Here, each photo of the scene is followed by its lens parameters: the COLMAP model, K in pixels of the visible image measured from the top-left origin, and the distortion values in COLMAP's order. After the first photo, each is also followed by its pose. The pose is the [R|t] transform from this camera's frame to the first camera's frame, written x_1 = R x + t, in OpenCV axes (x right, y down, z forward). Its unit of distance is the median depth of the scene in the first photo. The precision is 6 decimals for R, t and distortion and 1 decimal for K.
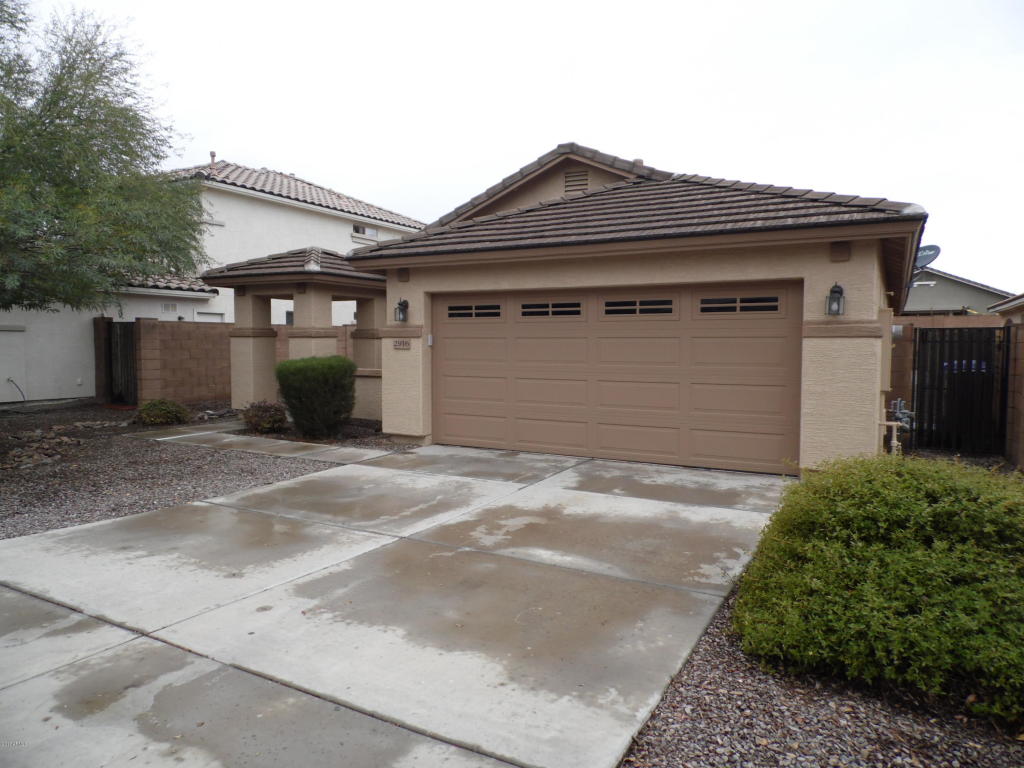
lens RADIAL K [[685.9, 0, 511.5], [0, 685.9, 383.3], [0, 0, 1]] dist [0.000988, -0.000721]
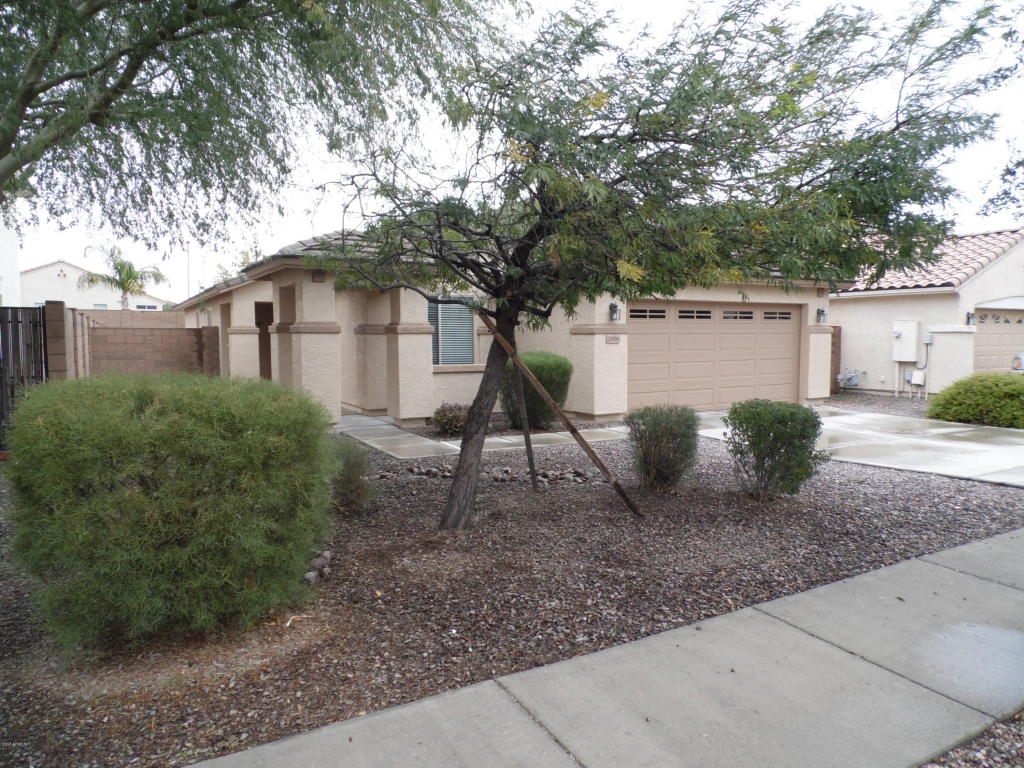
lens RADIAL K [[685.9, 0, 511.9], [0, 685.9, 383.6], [0, 0, 1]] dist [0.000988, -0.000721]
pose [[0.511280, -0.057468, 0.857491, -1.353982], [0.059824, 0.997721, 0.031196, -0.030645], [-0.857330, 0.035349, 0.513553, 0.586810]]
